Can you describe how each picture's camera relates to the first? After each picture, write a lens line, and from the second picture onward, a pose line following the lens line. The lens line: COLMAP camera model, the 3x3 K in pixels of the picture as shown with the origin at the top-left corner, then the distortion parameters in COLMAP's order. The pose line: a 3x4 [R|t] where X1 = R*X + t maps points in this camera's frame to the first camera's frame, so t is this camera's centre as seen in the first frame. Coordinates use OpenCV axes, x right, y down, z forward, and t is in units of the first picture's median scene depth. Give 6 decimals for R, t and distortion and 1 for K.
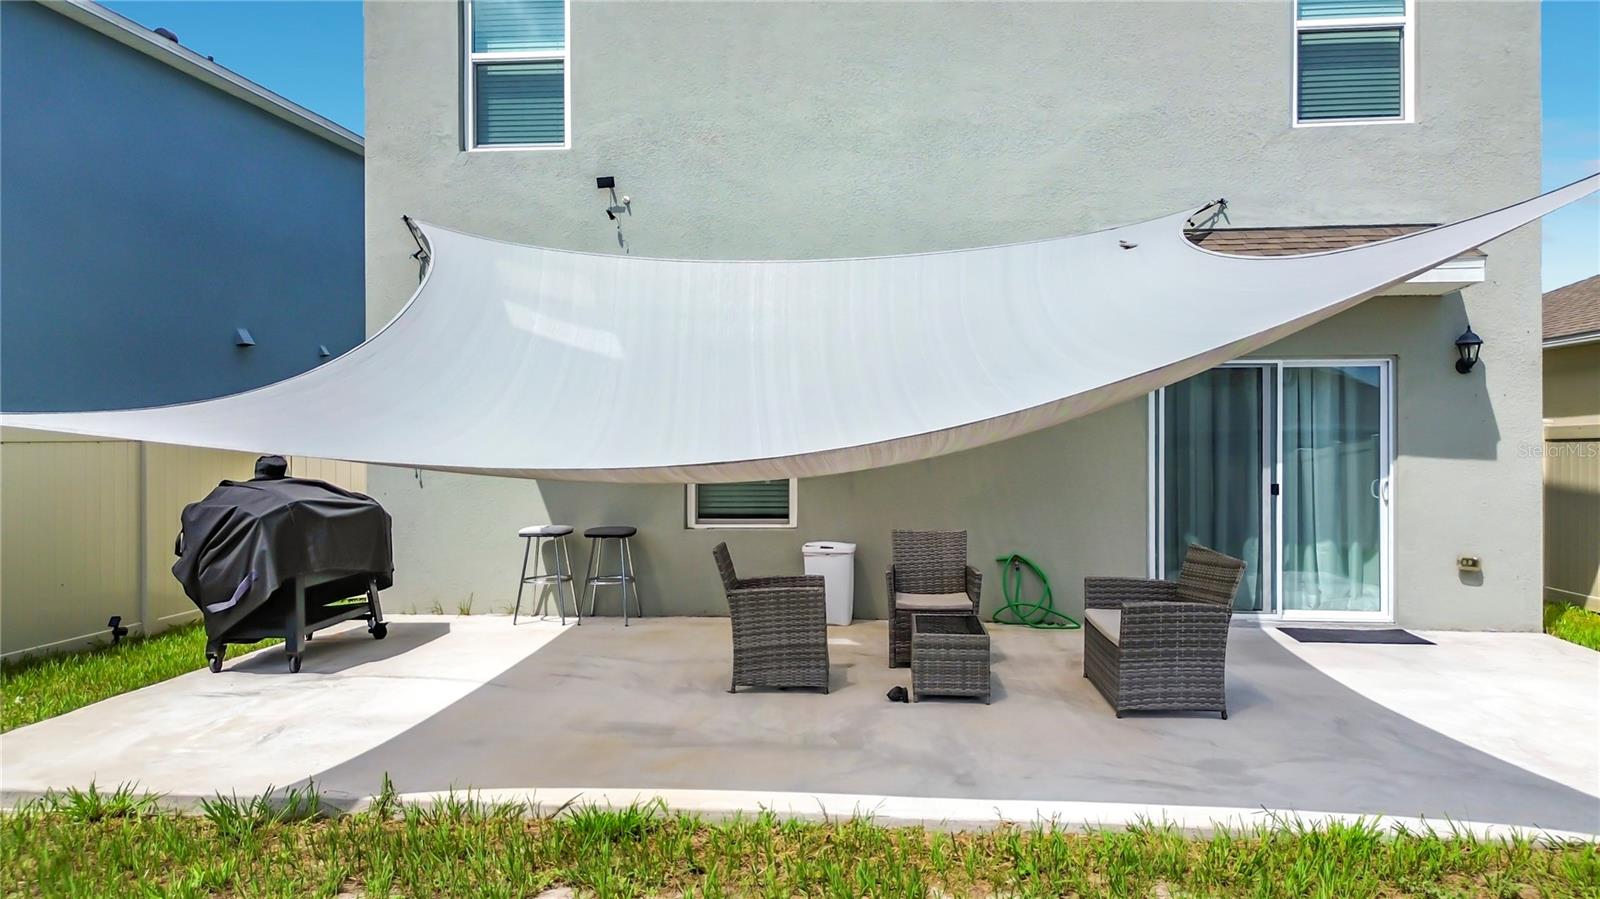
lens RADIAL K [[1168.0, 0, 797.8], [0, 1168.0, 461.5], [0, 0, 1]] dist [0.068387, 0.000373]
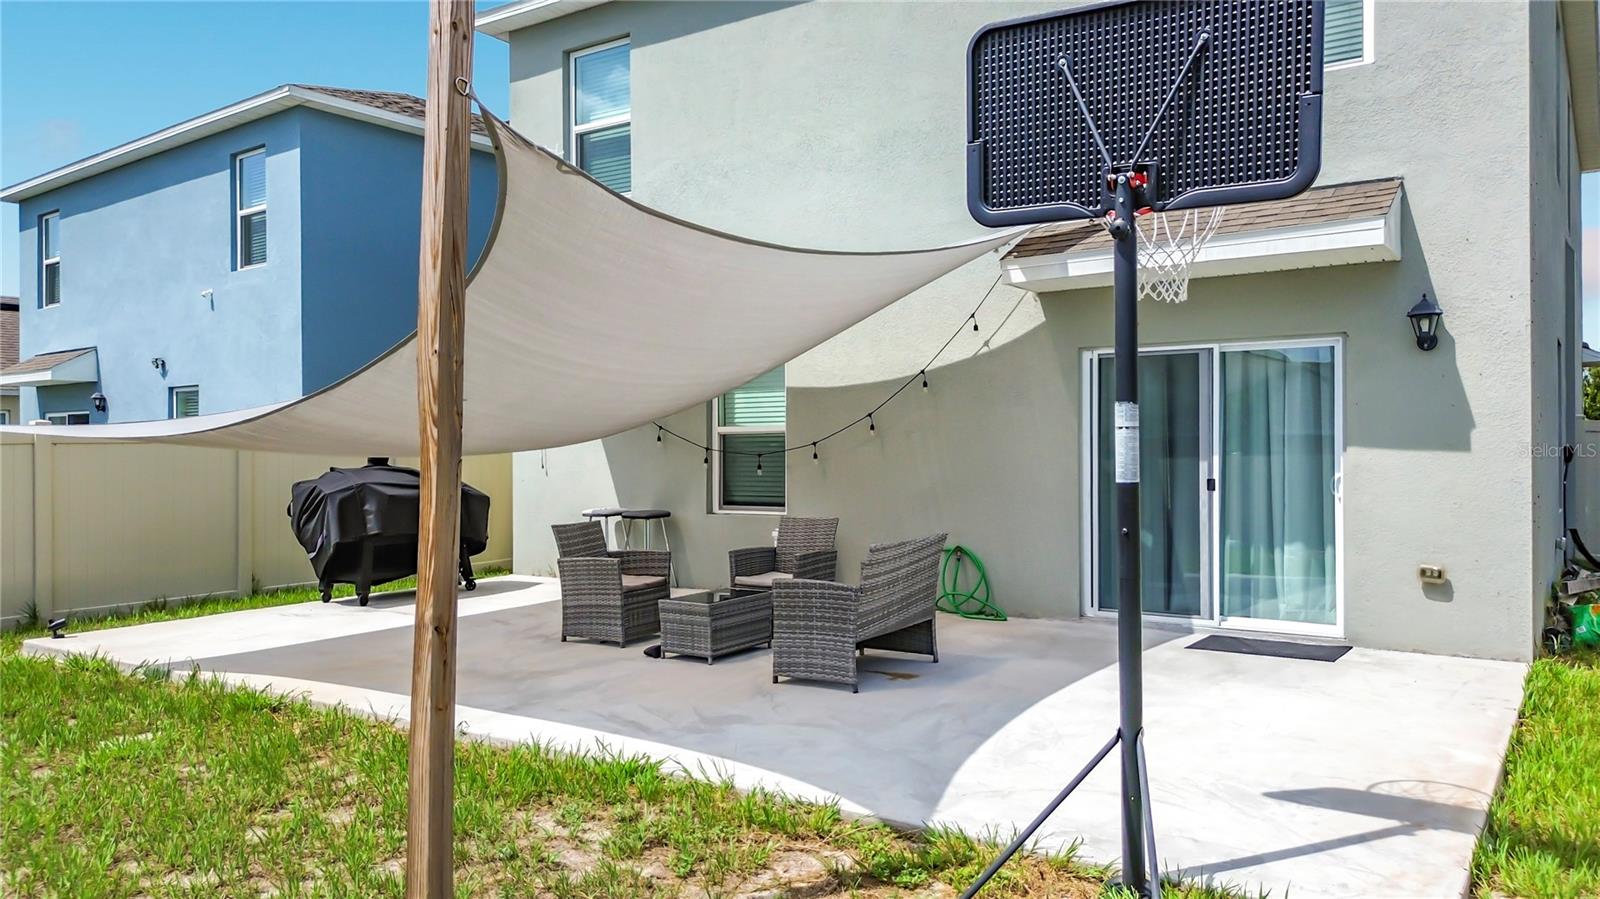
lens RADIAL K [[1184.4, 0, 800.0], [0, 1184.4, 449.5], [0, 0, 1]] dist [0.091760, 0.001393]
pose [[0.869735, -0.003198, -0.493509, 0.593518], [-0.003012, 0.999926, -0.011787, 0.008485], [0.493511, 0.011738, 0.869661, 0.029706]]
